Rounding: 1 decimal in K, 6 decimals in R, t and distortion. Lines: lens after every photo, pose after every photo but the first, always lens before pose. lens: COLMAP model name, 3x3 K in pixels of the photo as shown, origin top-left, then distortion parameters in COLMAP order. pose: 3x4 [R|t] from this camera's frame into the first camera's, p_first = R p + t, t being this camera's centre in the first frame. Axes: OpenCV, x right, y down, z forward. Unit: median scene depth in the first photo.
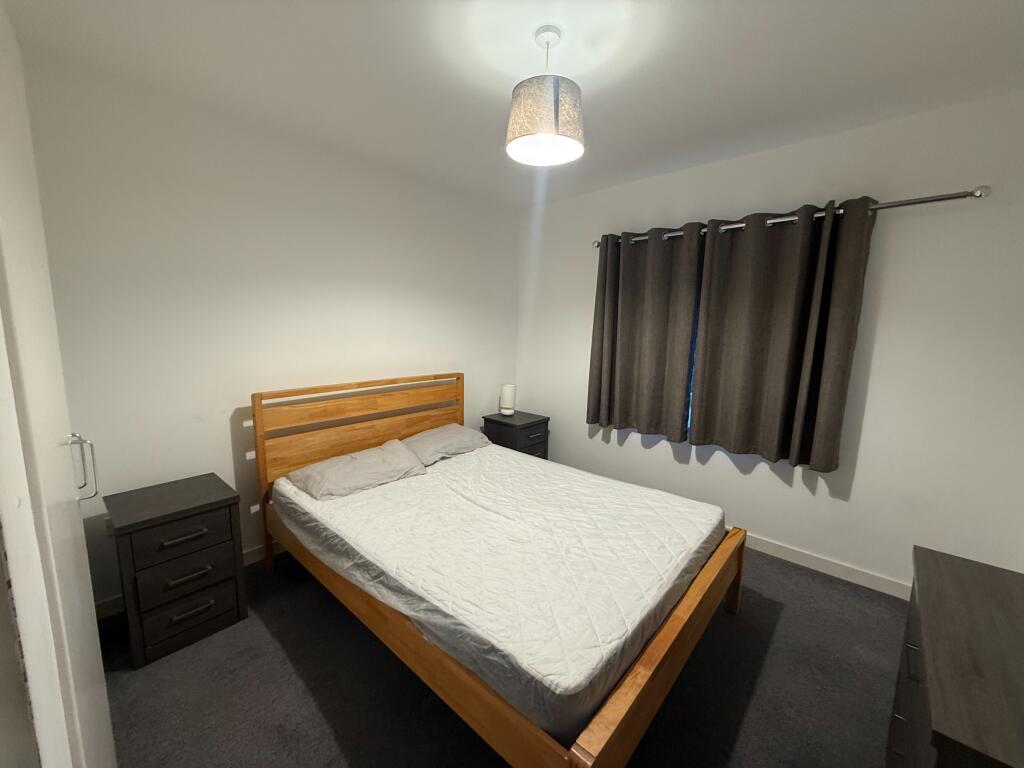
lens RADIAL K [[408.3, 0, 508.3], [0, 408.3, 382.9], [0, 0, 1]] dist [0.000008, 0.000005]
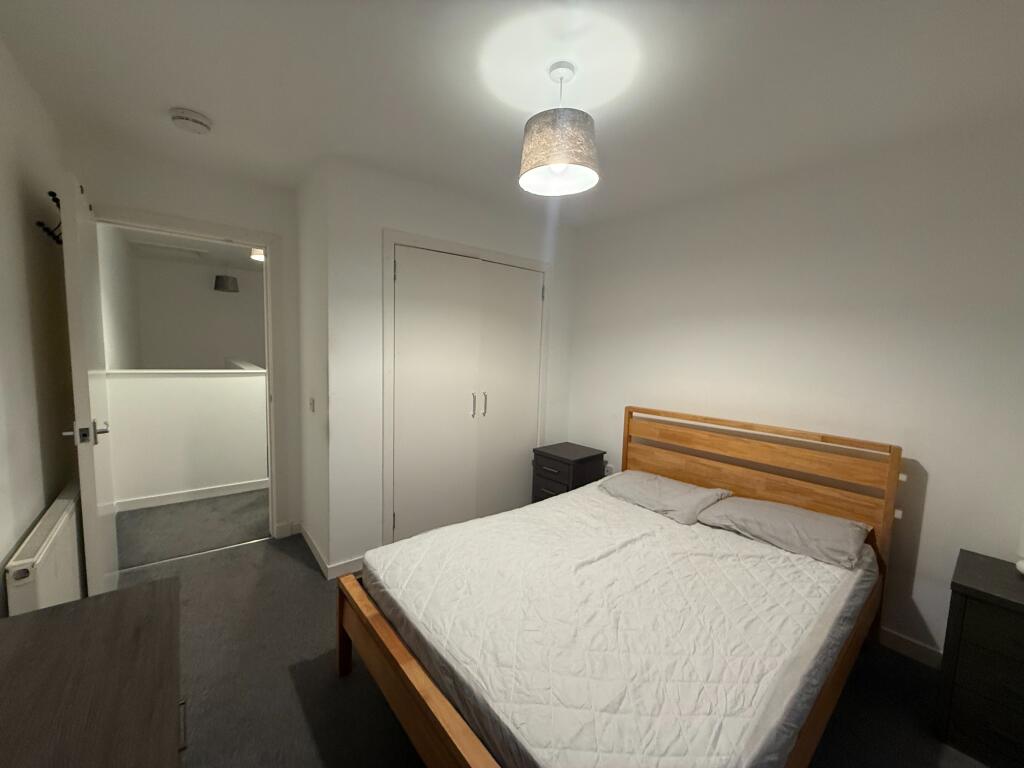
lens RADIAL K [[408.3, 0, 509.5], [0, 408.3, 384.2], [0, 0, 1]] dist [0.000008, 0.000005]
pose [[-0.147525, 0.071396, -0.986478, 0.658003], [-0.171695, 0.980399, 0.096632, -0.091082], [0.974042, 0.183629, -0.132376, 0.647175]]
